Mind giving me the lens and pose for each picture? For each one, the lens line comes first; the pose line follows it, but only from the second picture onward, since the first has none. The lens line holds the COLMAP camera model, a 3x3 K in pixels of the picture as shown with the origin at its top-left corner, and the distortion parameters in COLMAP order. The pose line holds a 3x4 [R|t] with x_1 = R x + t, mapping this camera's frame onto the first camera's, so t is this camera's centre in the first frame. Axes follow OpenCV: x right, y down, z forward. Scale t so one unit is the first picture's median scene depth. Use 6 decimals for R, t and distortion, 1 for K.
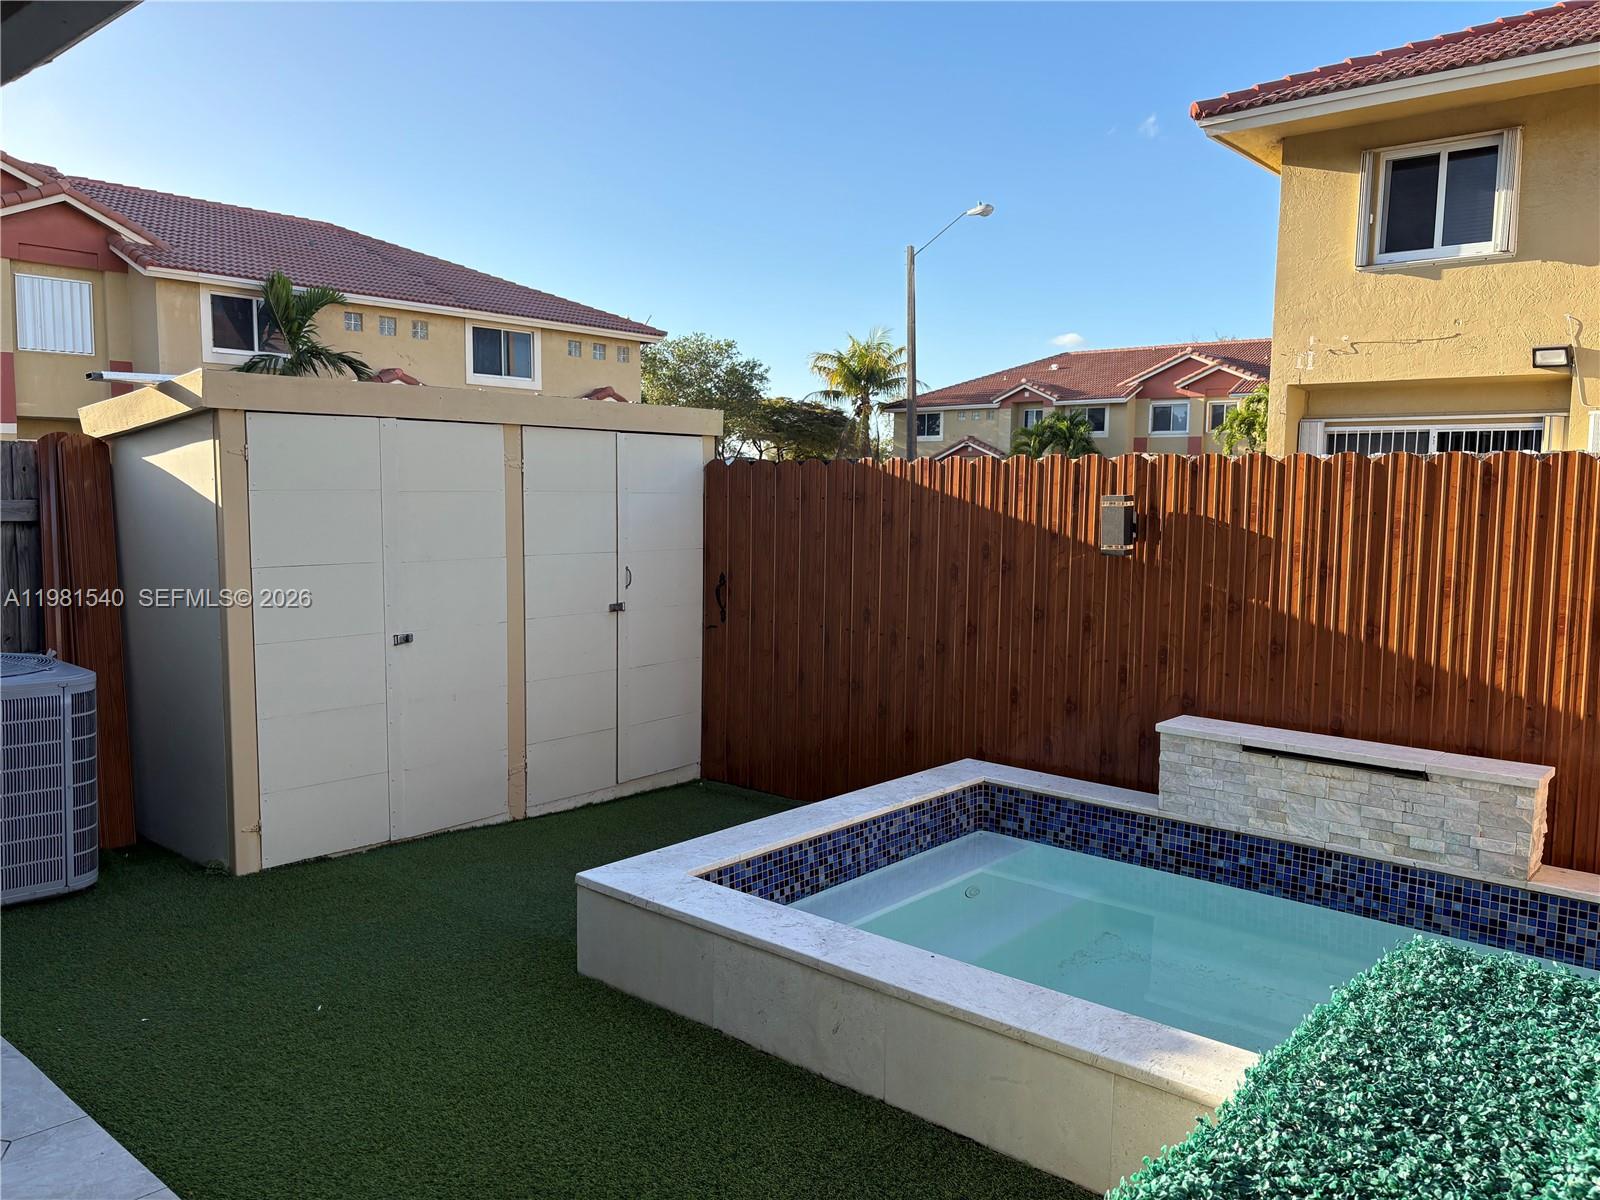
lens RADIAL K [[1222.3, 0, 790.4], [0, 1222.3, 593.8], [0, 0, 1]] dist [0.036026, -0.039781]
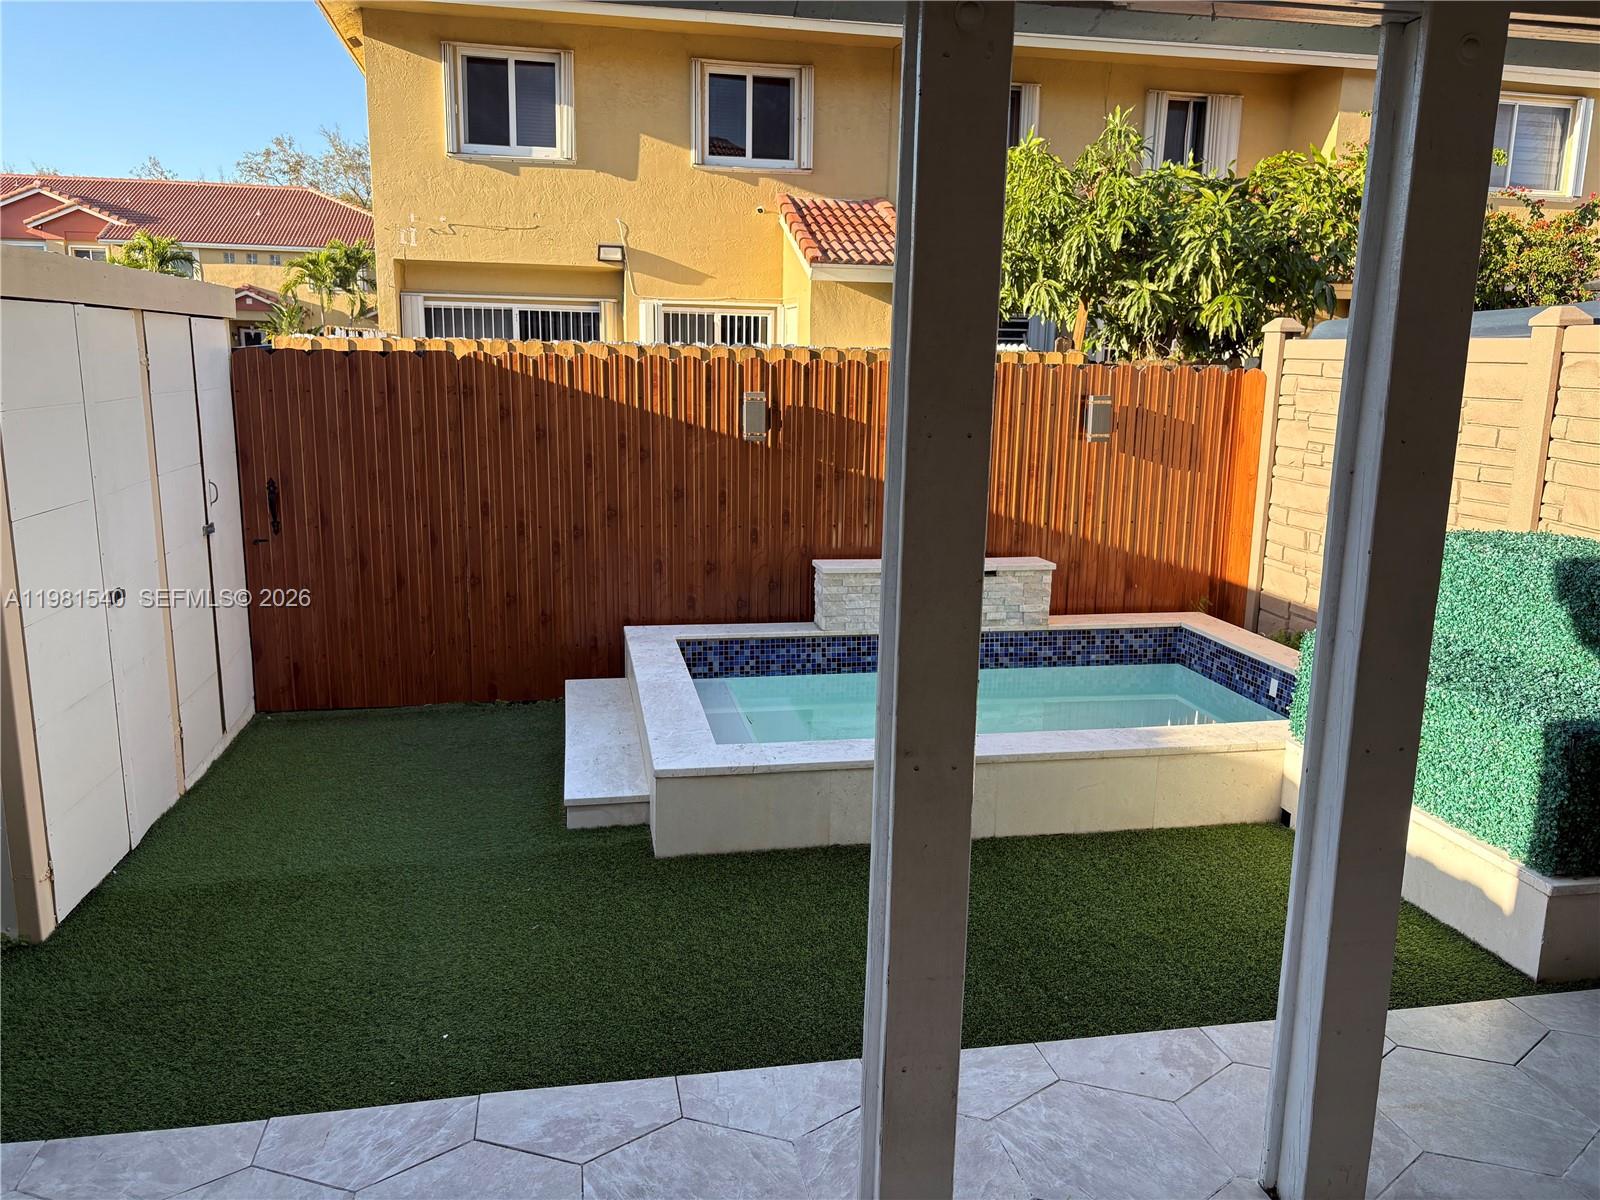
lens RADIAL K [[1222.3, 0, 792.4], [0, 1222.3, 601.9], [0, 0, 1]] dist [0.036026, -0.039781]
pose [[0.613965, -0.156255, 0.773712, -0.685696], [0.059118, 0.986560, 0.152329, -0.055501], [-0.787116, -0.047784, 0.614951, 0.189190]]
